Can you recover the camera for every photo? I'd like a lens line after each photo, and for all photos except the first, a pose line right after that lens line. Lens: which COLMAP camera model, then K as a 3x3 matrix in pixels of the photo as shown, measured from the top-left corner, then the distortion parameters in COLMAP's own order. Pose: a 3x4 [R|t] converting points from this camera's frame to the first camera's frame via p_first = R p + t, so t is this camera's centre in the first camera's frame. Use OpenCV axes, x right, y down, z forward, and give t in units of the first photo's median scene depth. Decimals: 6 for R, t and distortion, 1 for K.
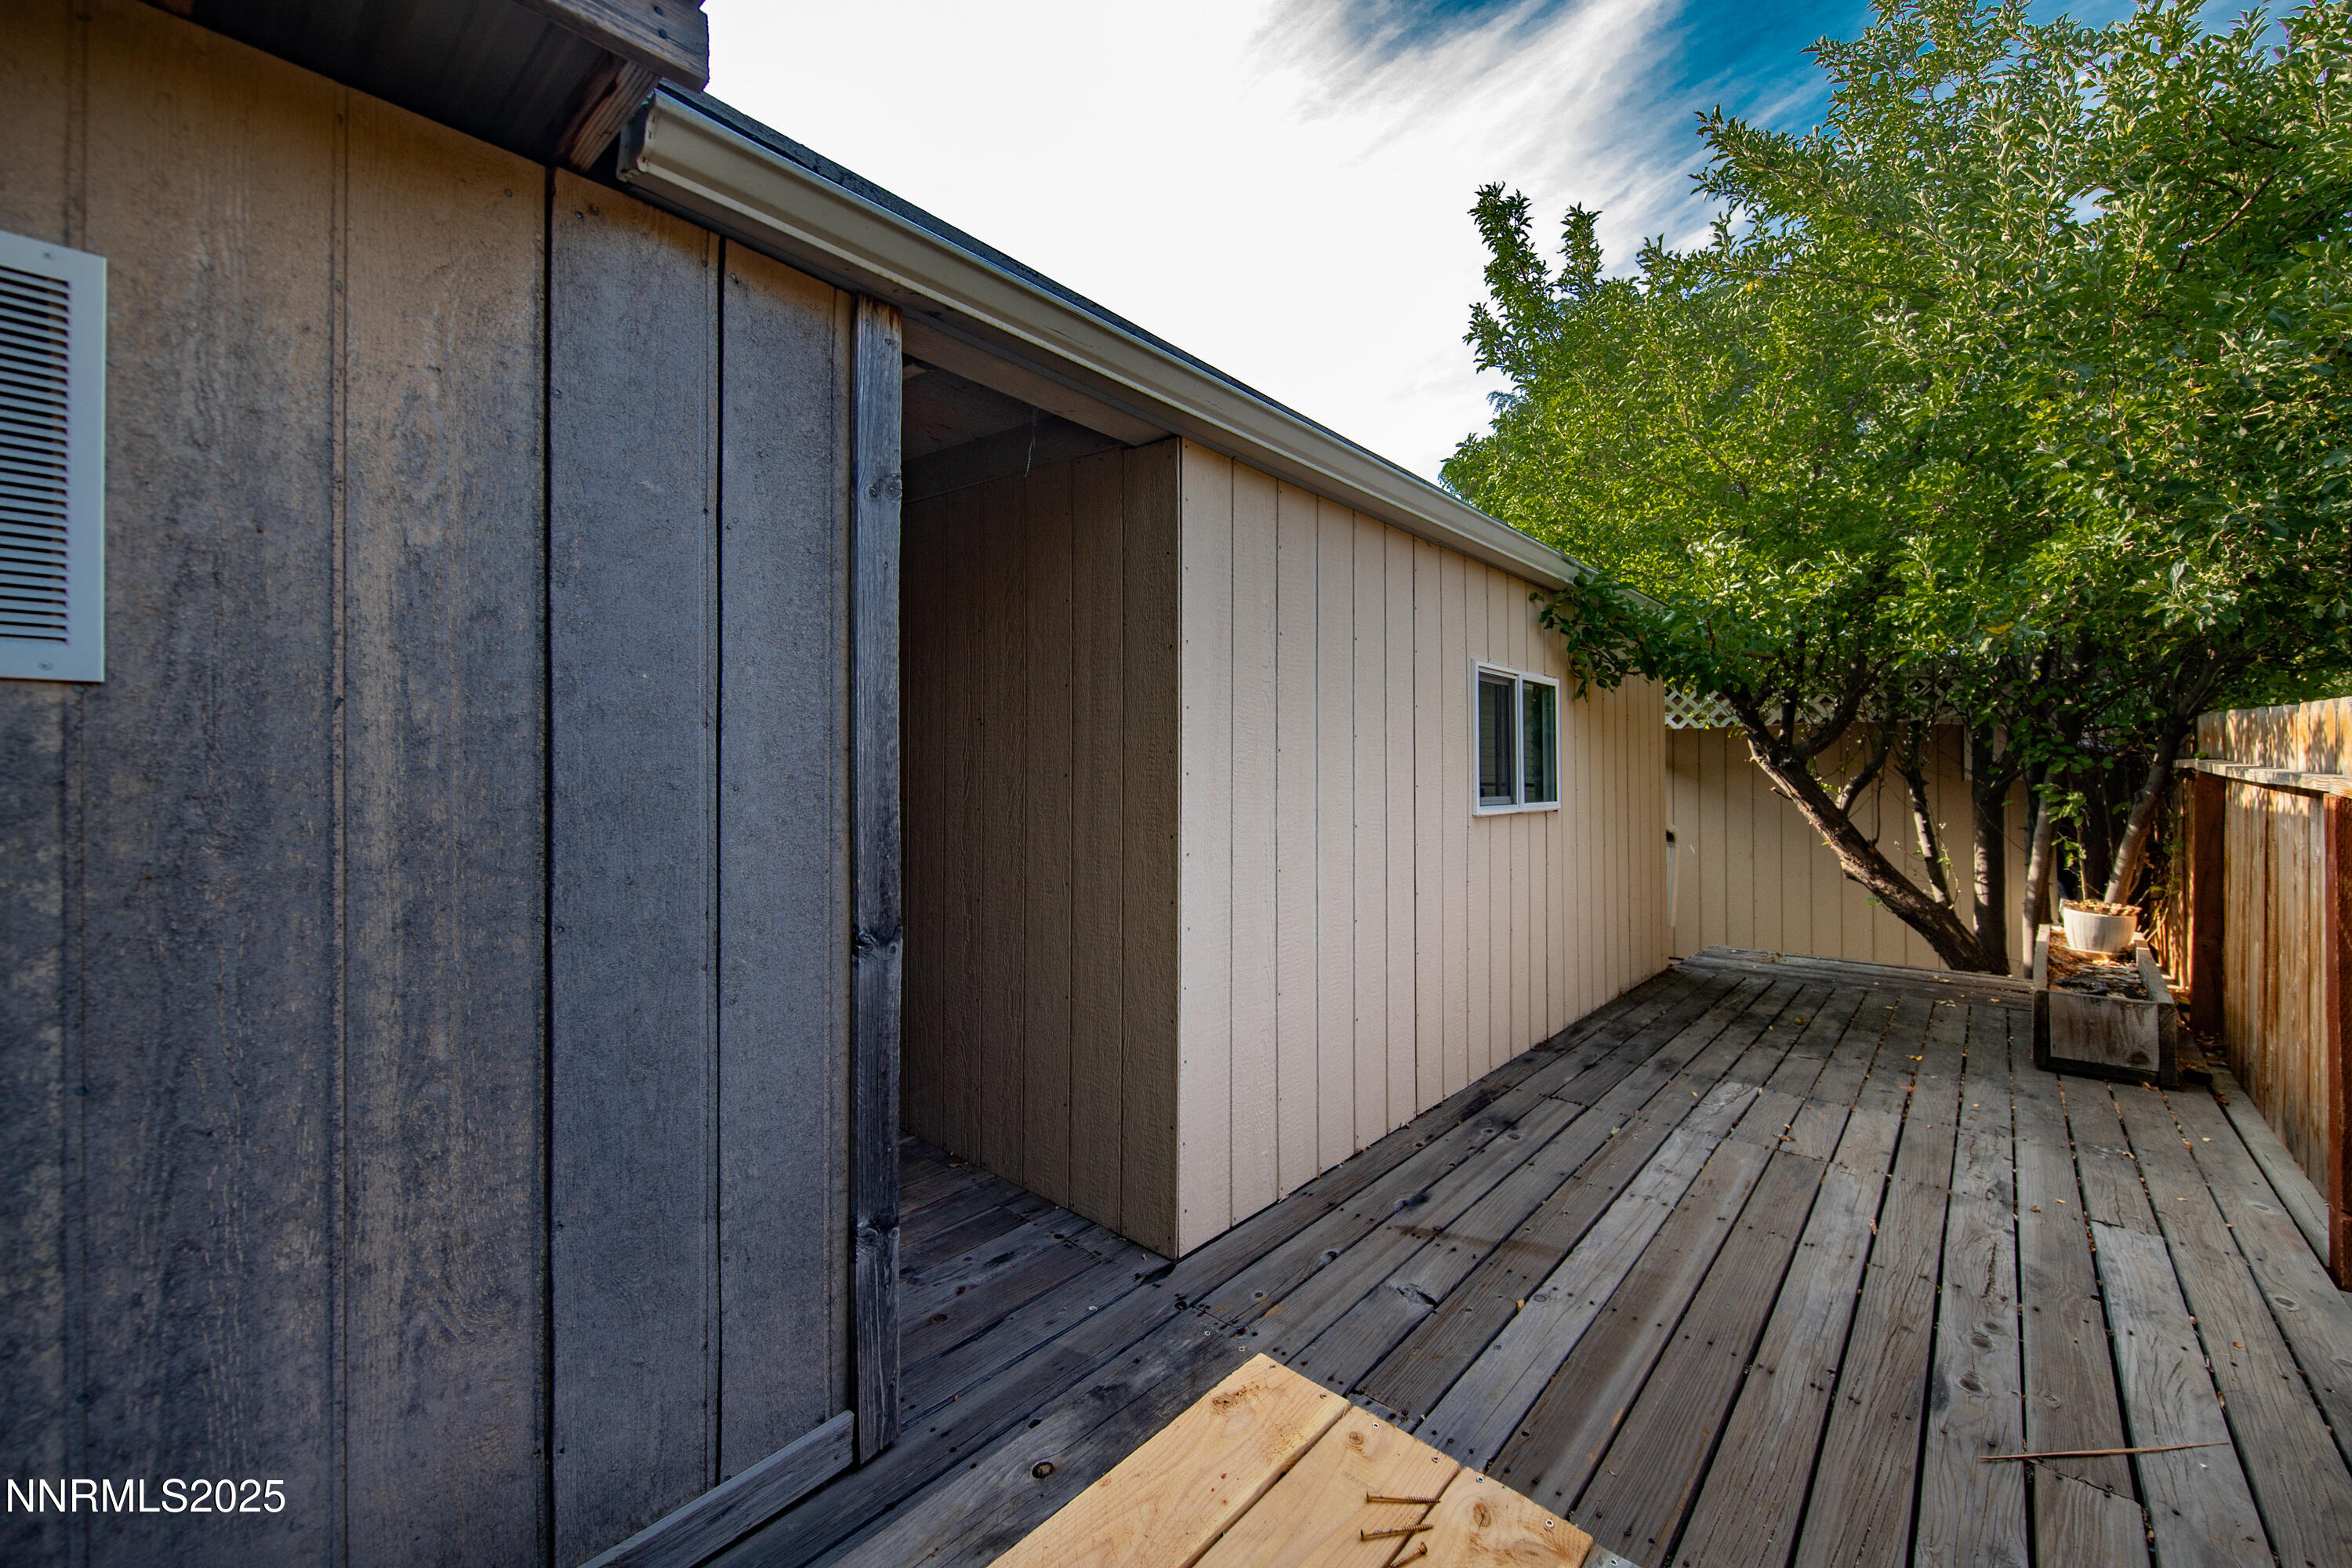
lens RADIAL K [[906.8, 0, 1208.7], [0, 906.8, 784.9], [0, 0, 1]] dist [0.000200, 0.000012]
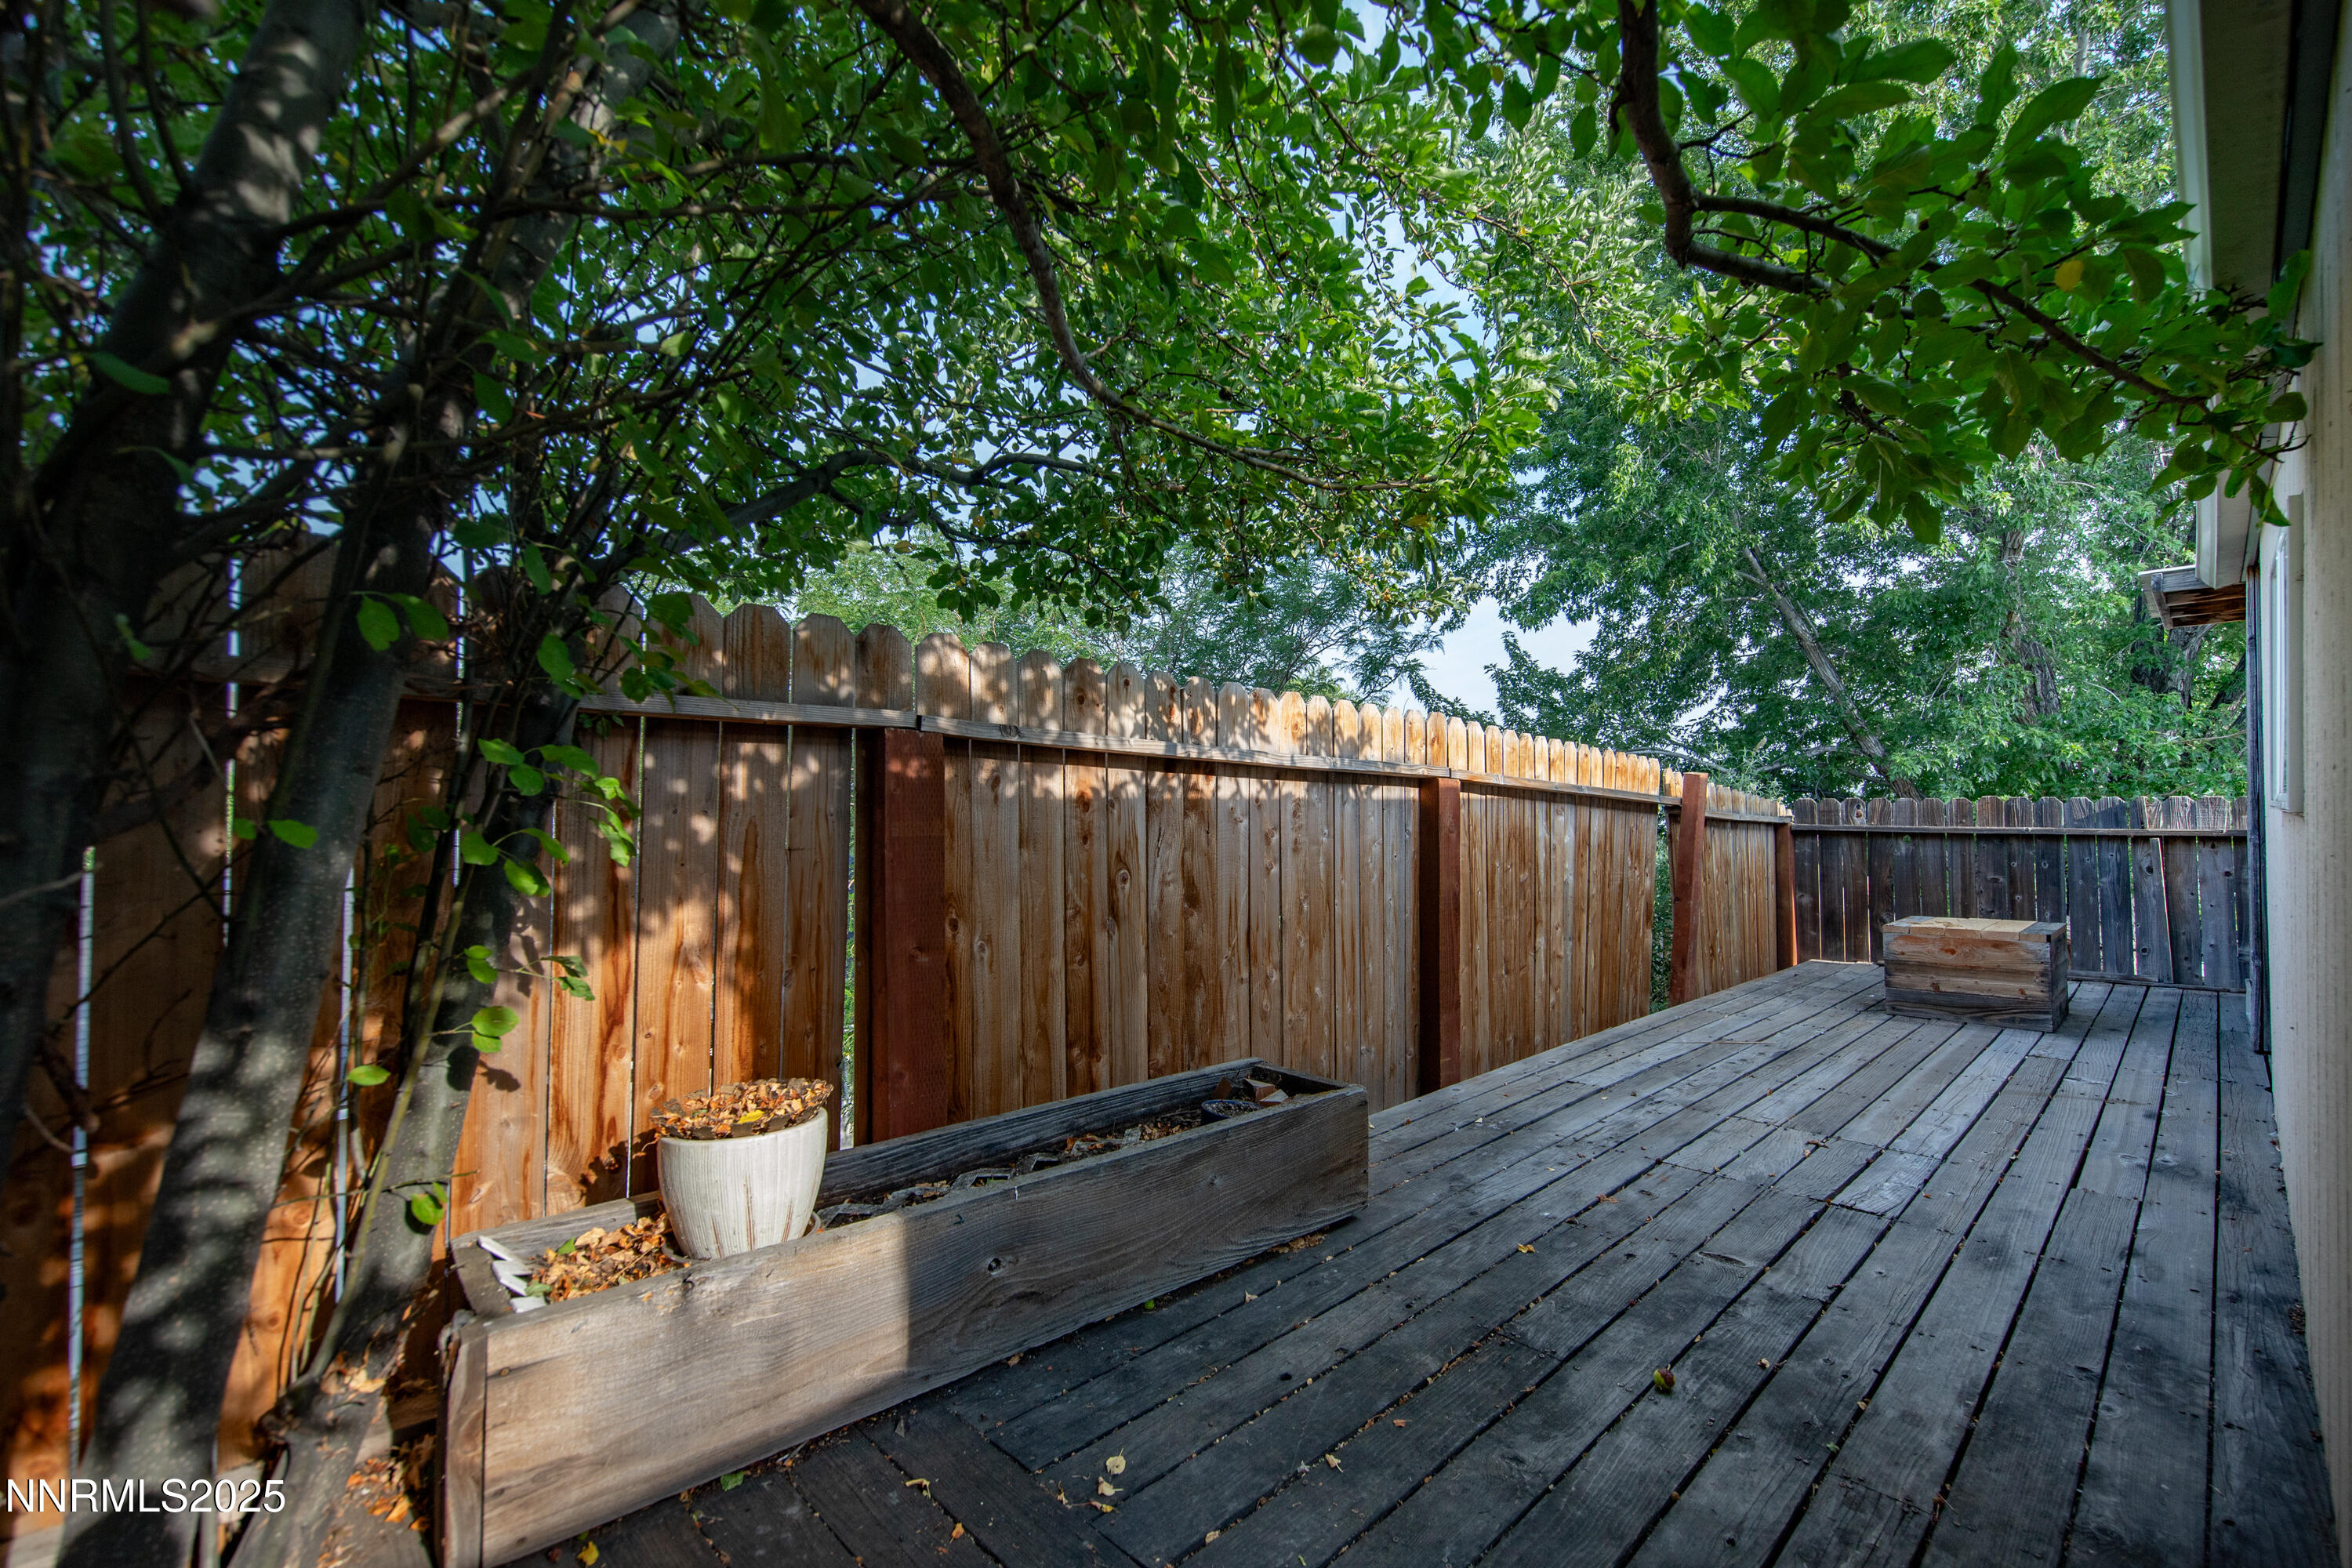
lens RADIAL K [[1003.1, 0, 1183.6], [0, 1003.1, 805.5], [0, 0, 1]] dist [0.001562, 0.000182]
pose [[-0.995445, -0.004461, 0.095230, 1.024614], [-0.002211, 0.999716, 0.023722, 0.012066], [-0.095309, 0.023404, -0.995173, 1.796345]]
